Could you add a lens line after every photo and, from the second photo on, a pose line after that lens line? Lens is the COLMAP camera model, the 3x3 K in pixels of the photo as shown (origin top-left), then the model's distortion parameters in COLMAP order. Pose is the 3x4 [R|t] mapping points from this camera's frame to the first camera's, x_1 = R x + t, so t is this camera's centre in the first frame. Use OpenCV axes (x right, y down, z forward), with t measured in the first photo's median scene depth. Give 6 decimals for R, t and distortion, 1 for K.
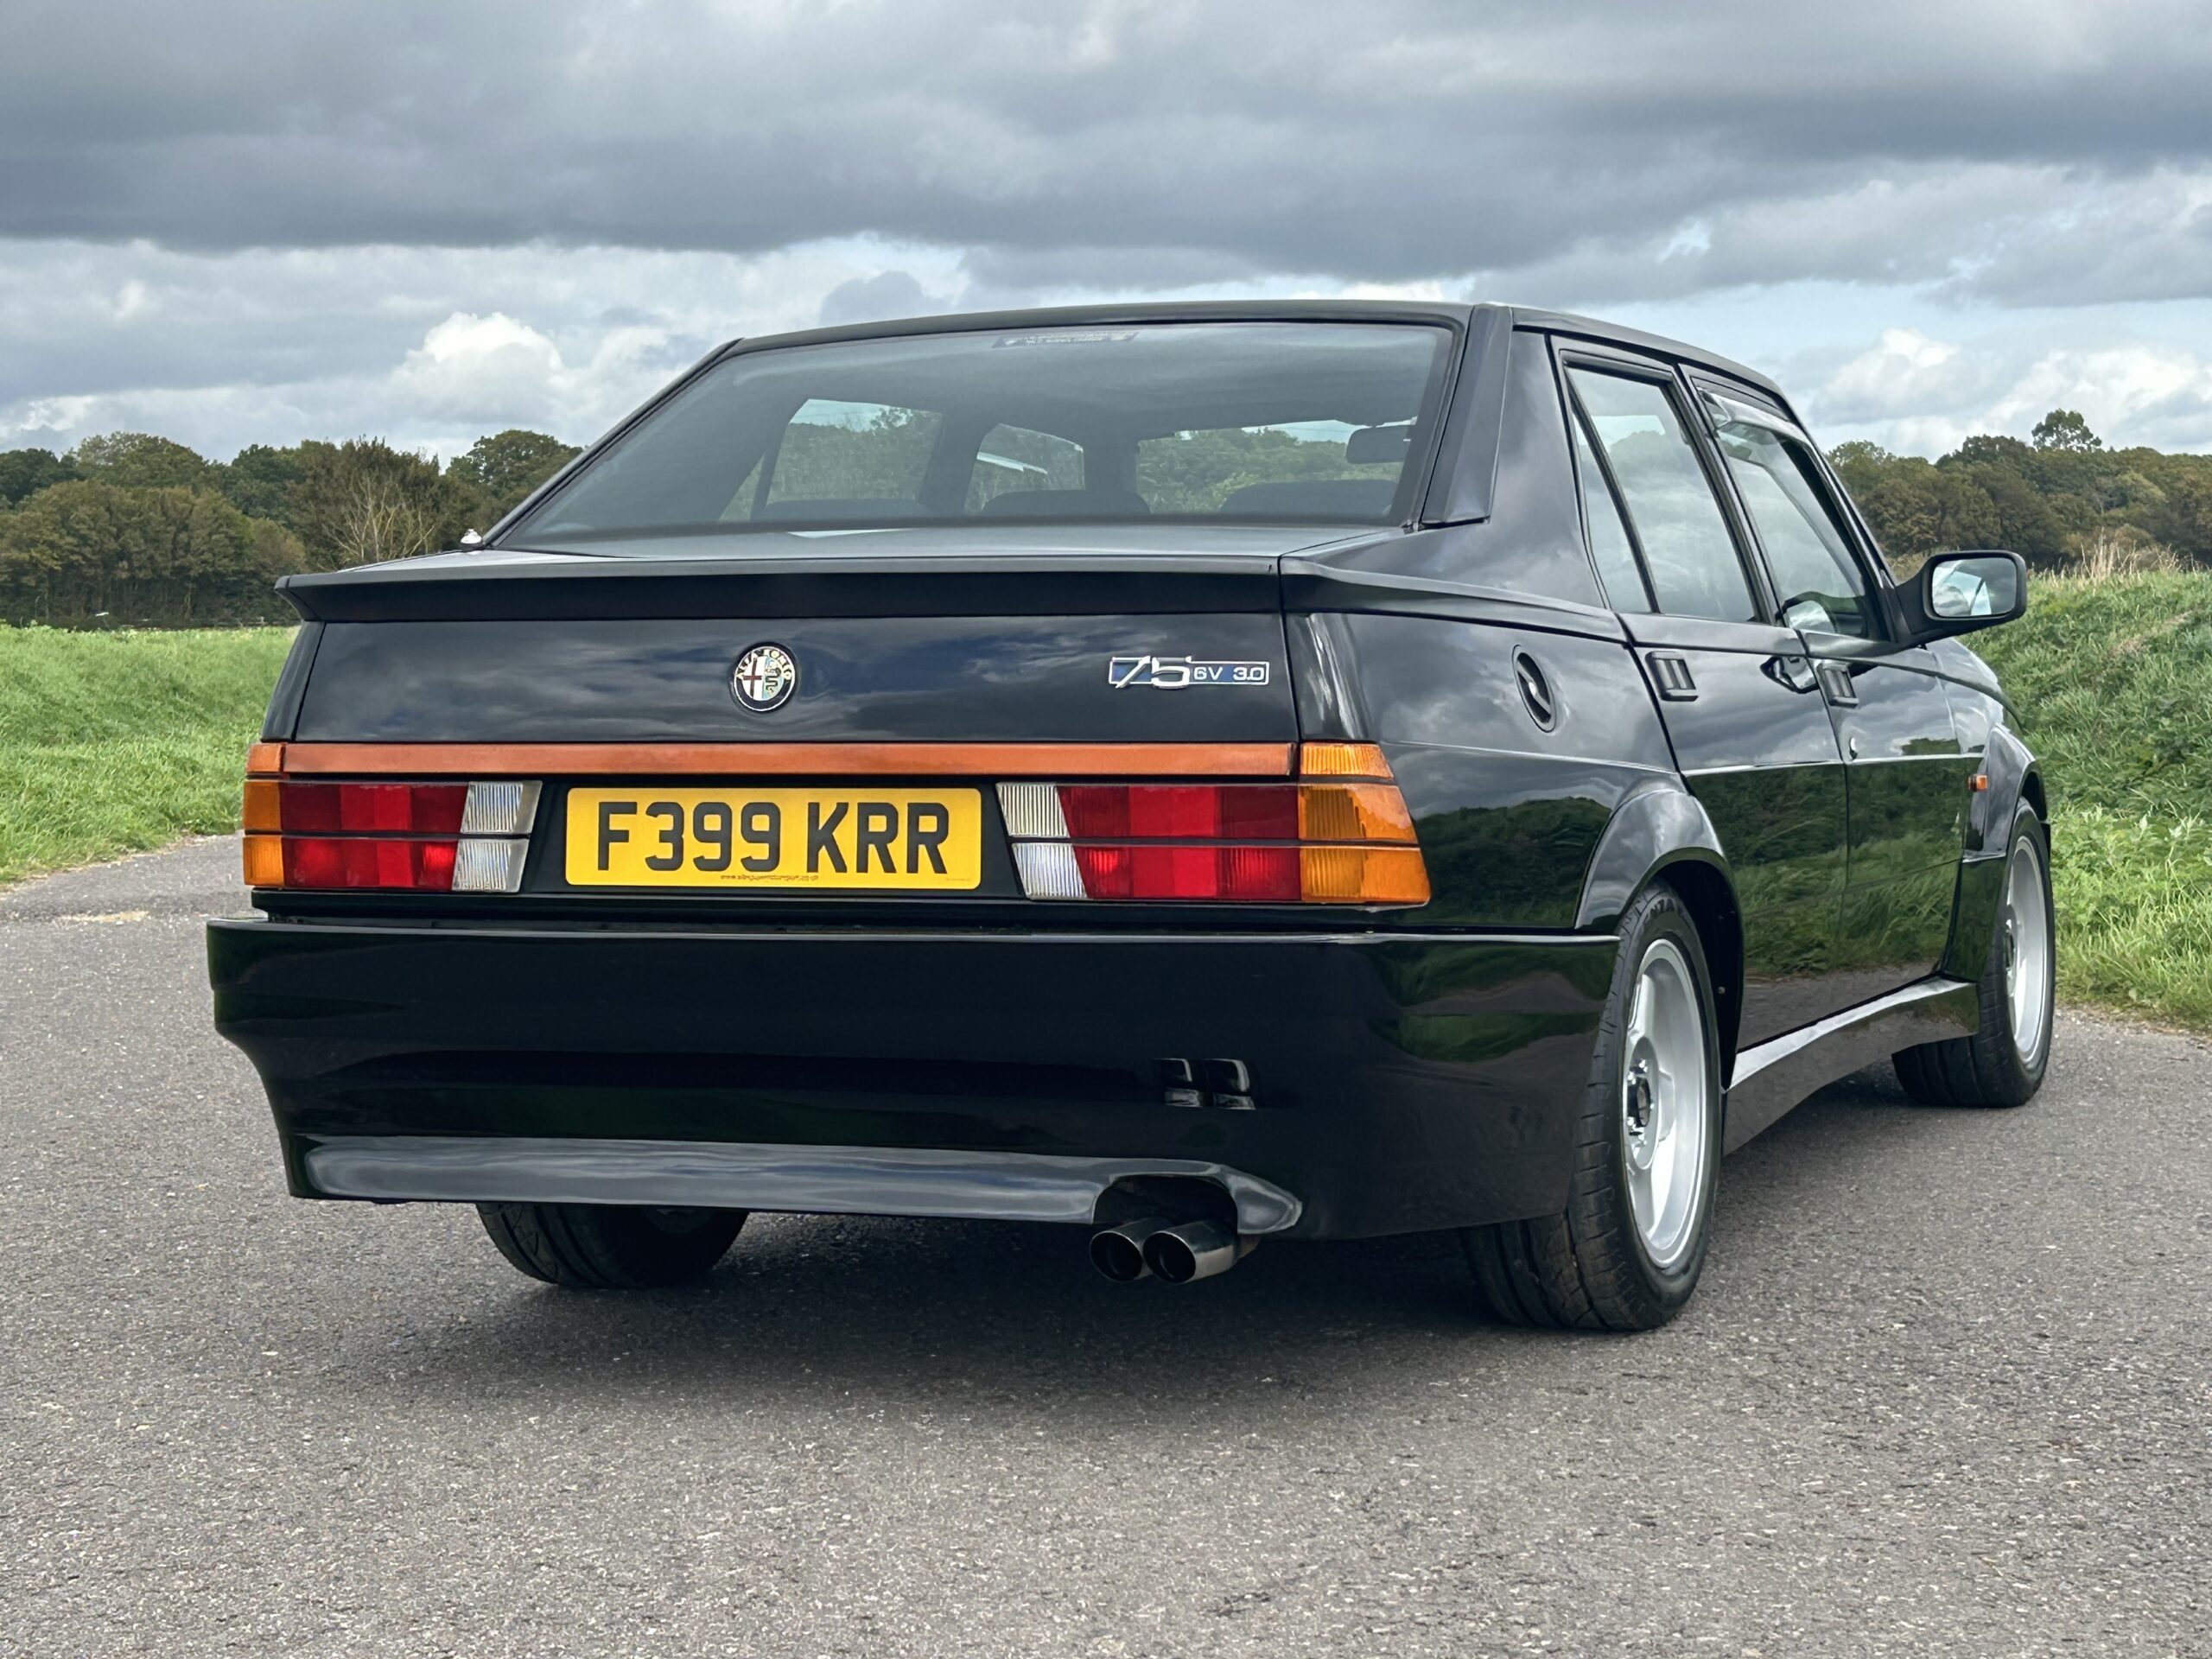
lens RADIAL K [[4114.9, 0, 1106.0], [0, 4114.9, 829.5], [0, 0, 1]] dist [0.171983, -0.314081]
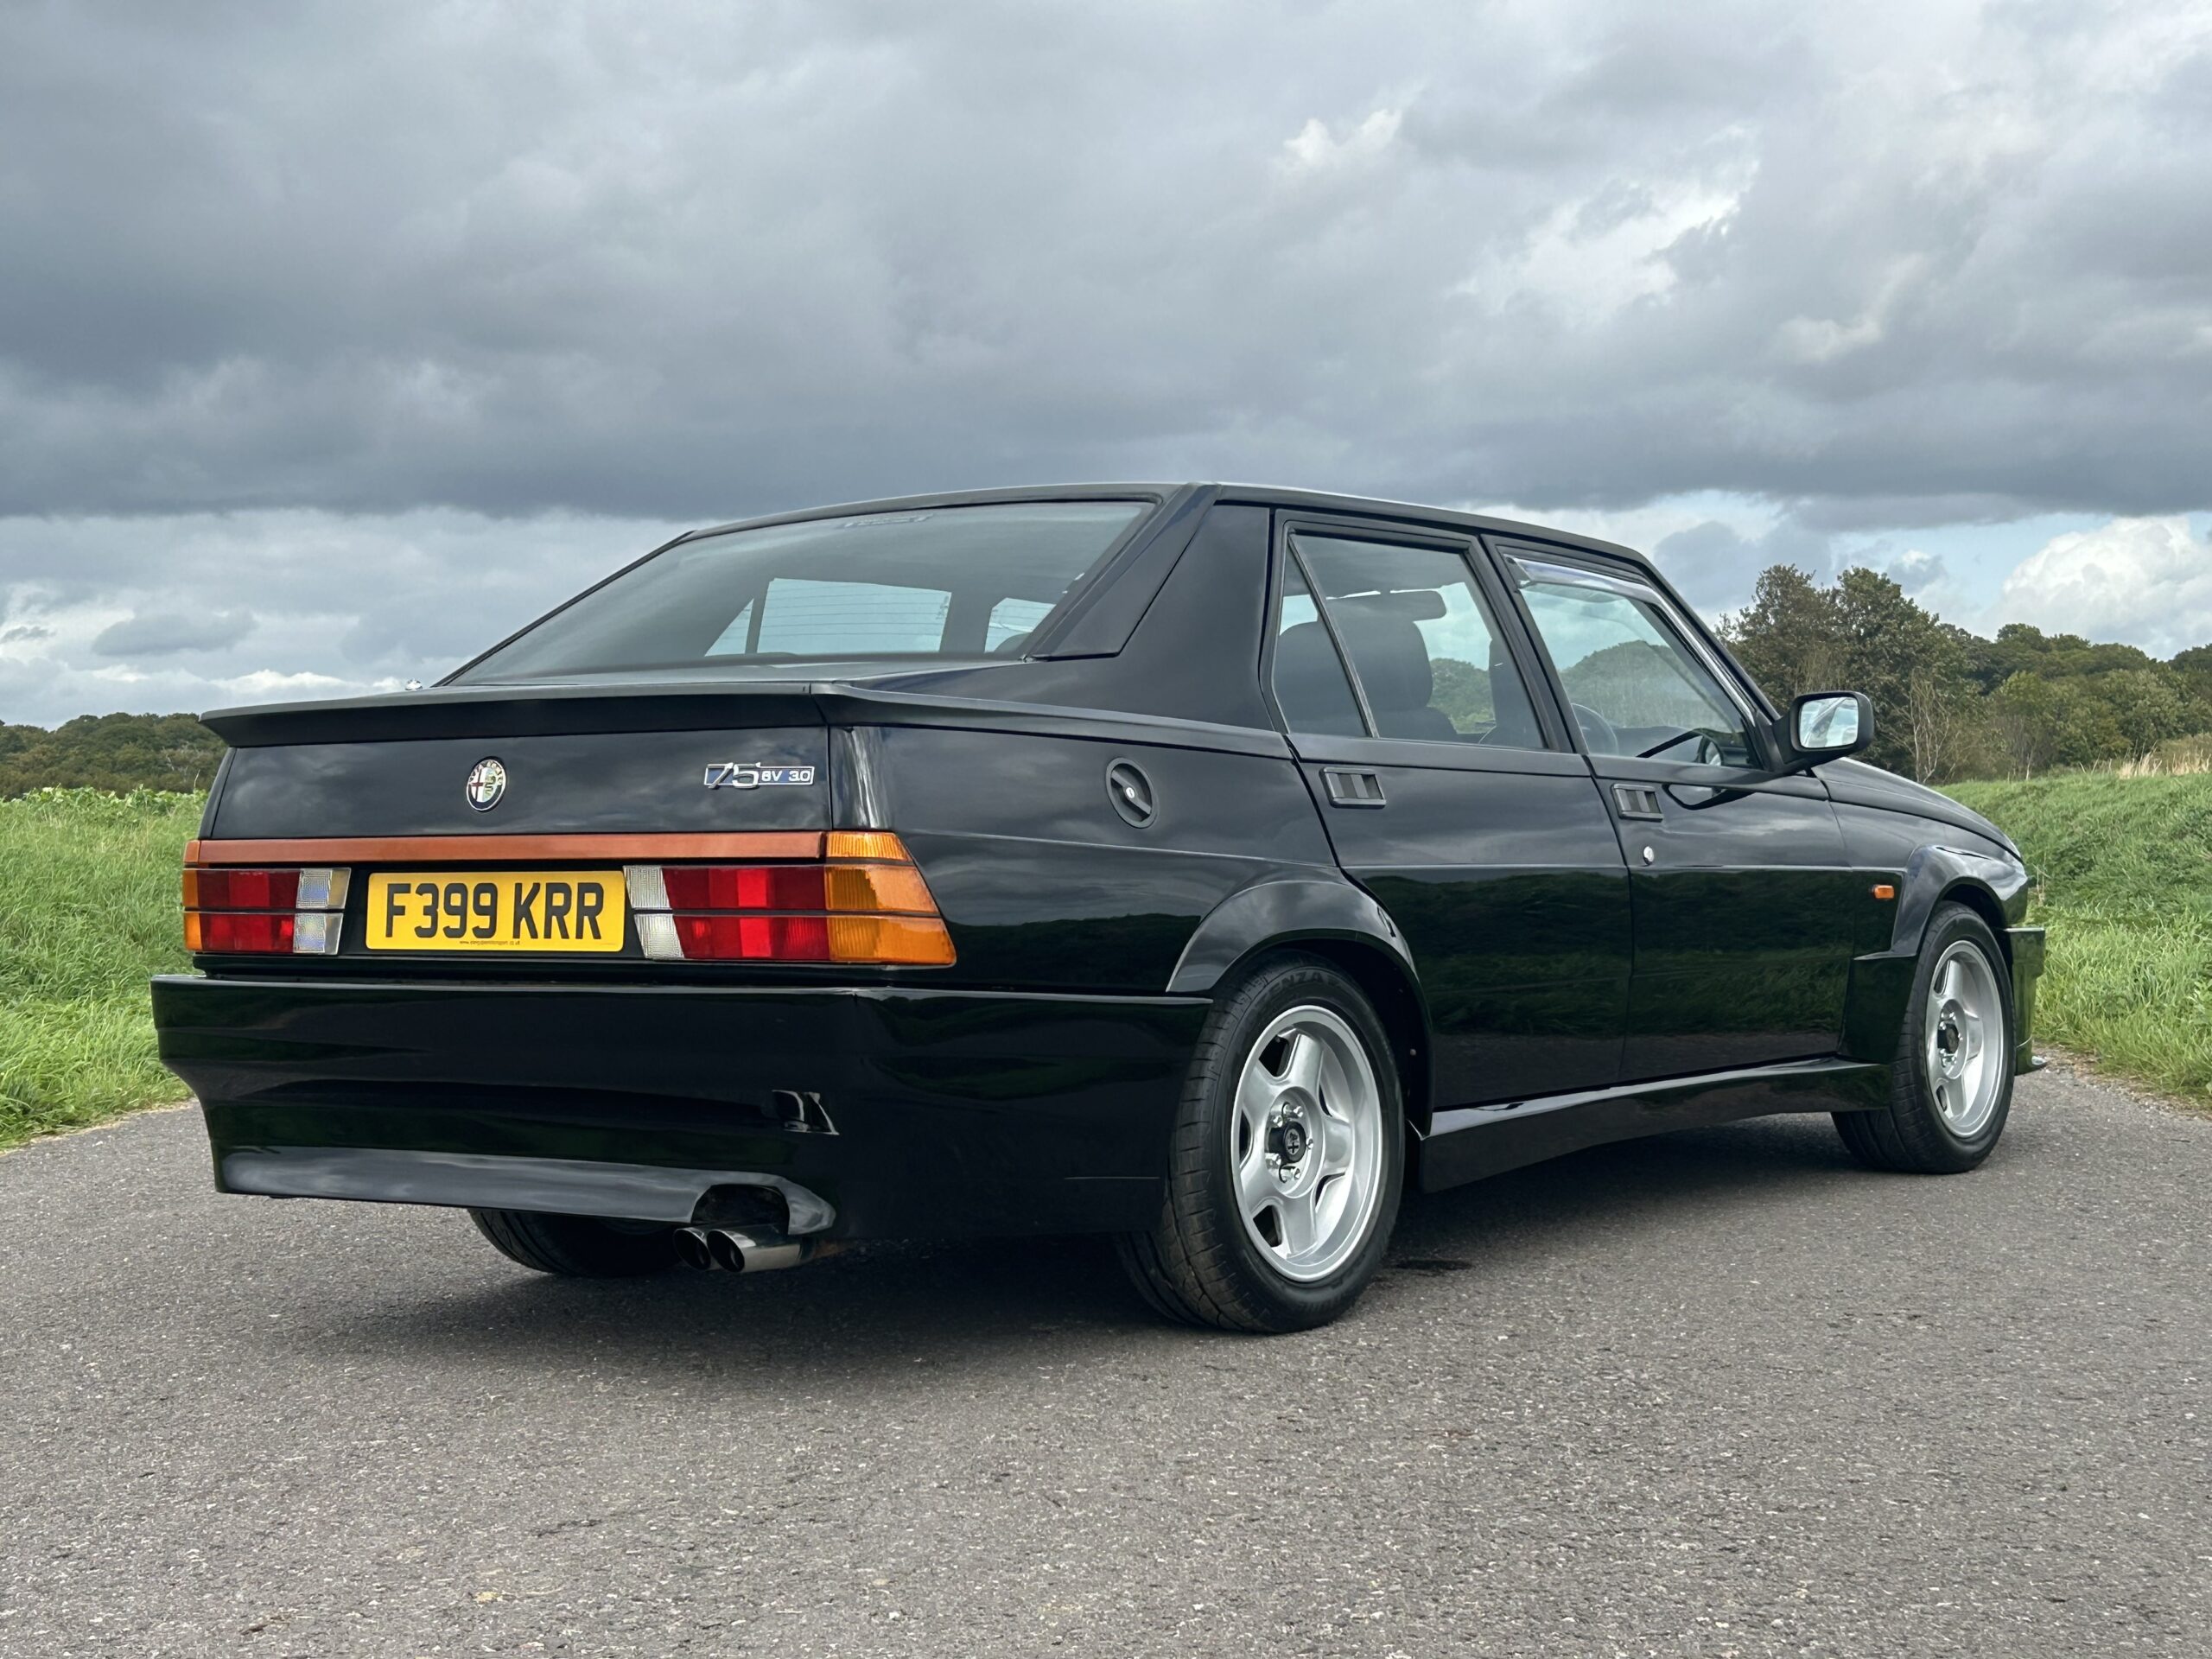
lens RADIAL K [[3230.6, 0, 1088.5], [0, 3230.6, 825.6], [0, 0, 1]] dist [0.230923, -0.873484]
pose [[0.967899, -0.003161, -0.251321, 0.341920], [-0.007773, 0.999066, -0.042505, 0.016541], [0.251220, 0.043094, 0.966970, 0.081234]]
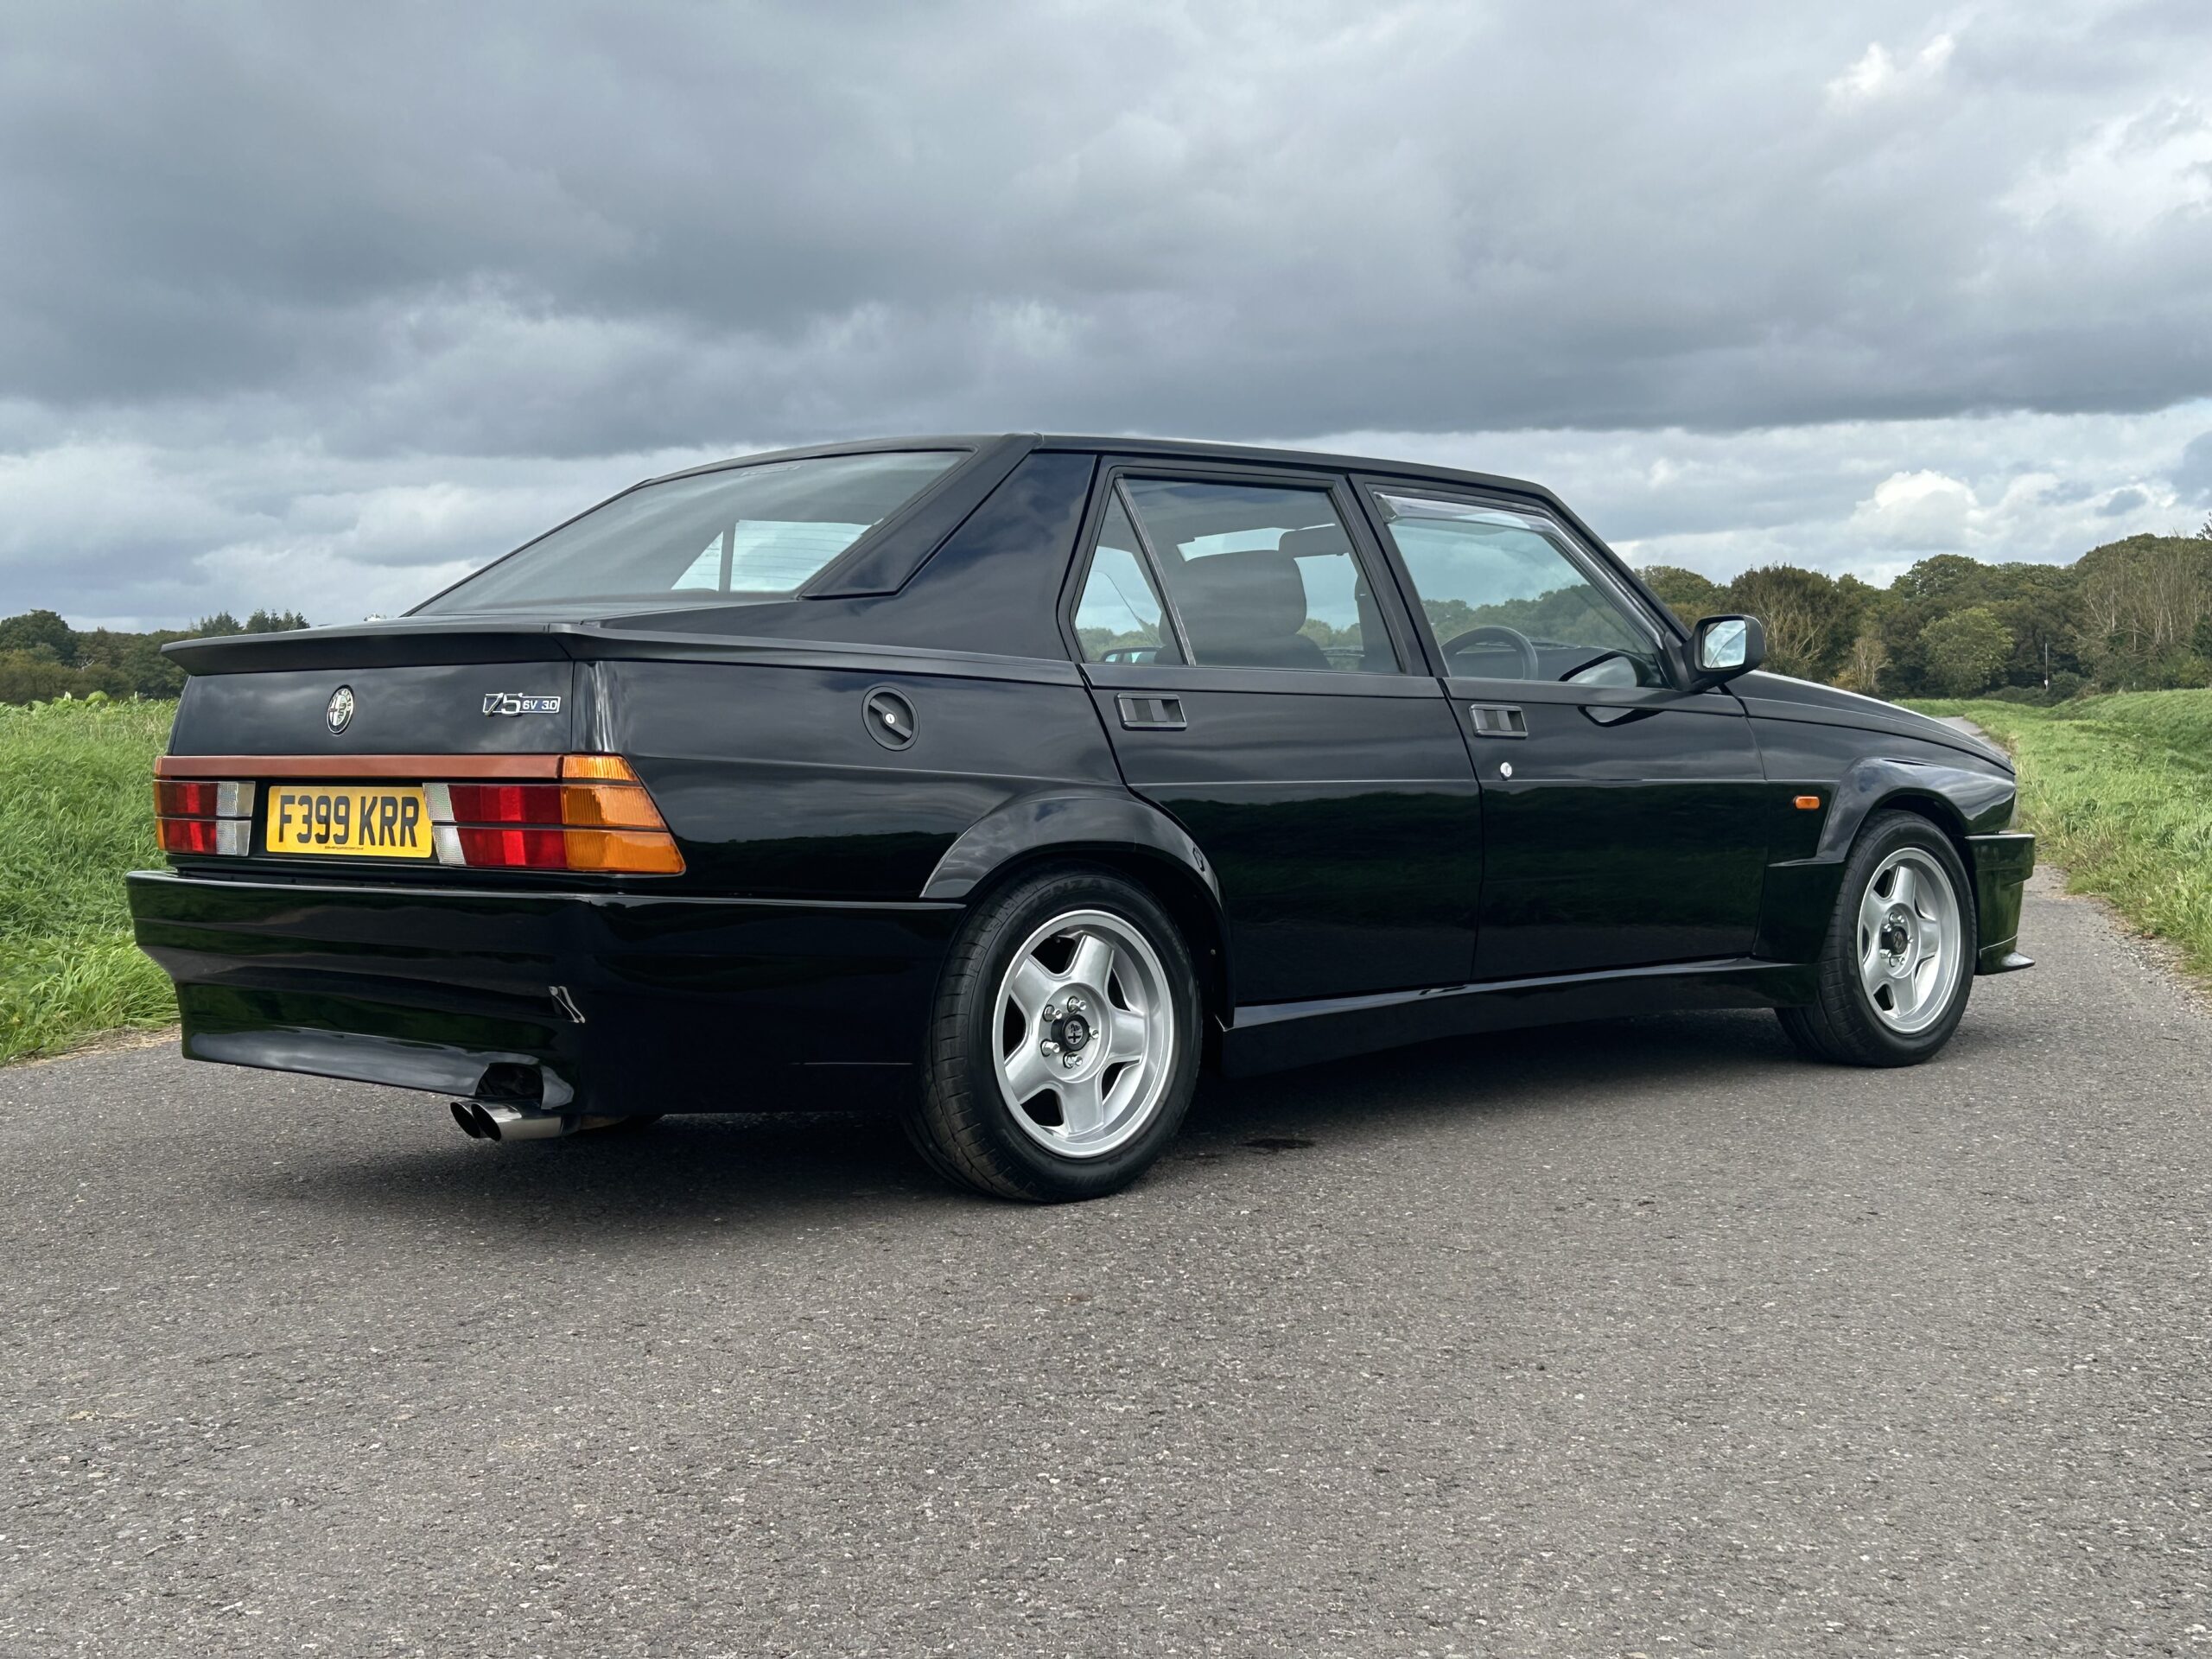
lens RADIAL K [[2938.1, 0, 1106.0], [0, 2938.1, 829.5], [0, 0, 1]] dist [0.201504, -0.516844]
pose [[0.912494, 0.013083, -0.408880, 0.580916], [-0.015527, 0.999876, -0.002660, 0.003661], [0.408794, 0.008776, 0.912584, 0.157074]]
